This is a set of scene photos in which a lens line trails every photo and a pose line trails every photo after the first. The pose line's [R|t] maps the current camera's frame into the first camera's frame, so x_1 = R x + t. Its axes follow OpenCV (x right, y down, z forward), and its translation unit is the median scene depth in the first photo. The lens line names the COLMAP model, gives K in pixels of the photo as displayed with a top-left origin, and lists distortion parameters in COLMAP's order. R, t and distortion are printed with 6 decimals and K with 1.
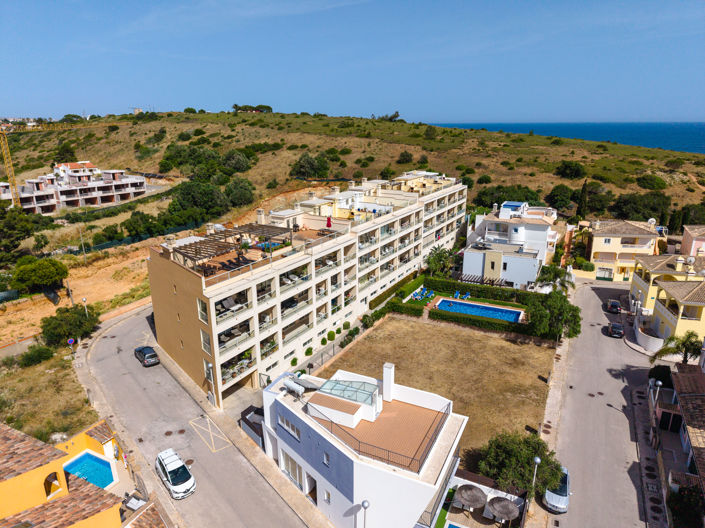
lens RADIAL K [[467.5, 0, 352.5], [0, 467.5, 264.0], [0, 0, 1]] dist [0.058736, -0.065418]
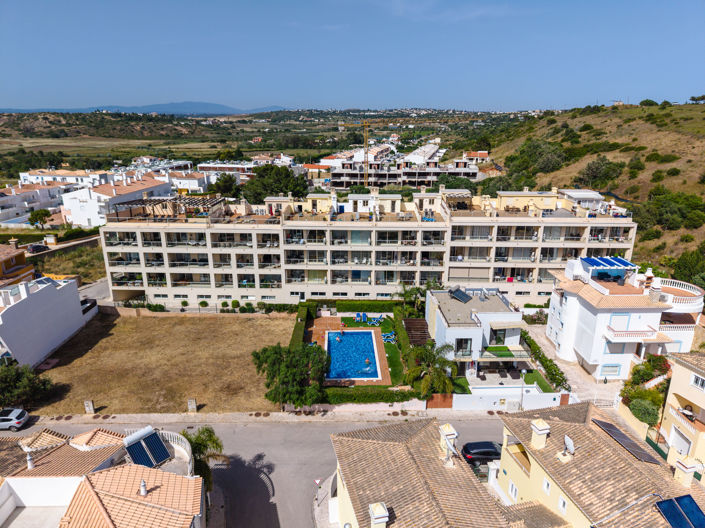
lens RADIAL K [[467.5, 0, 352.5], [0, 467.5, 264.0], [0, 0, 1]] dist [0.058736, -0.065418]
pose [[0.463281, 0.267616, -0.844839, 0.959814], [-0.255538, 0.953164, 0.161802, -0.188247], [0.848570, 0.140929, 0.509968, 0.581761]]
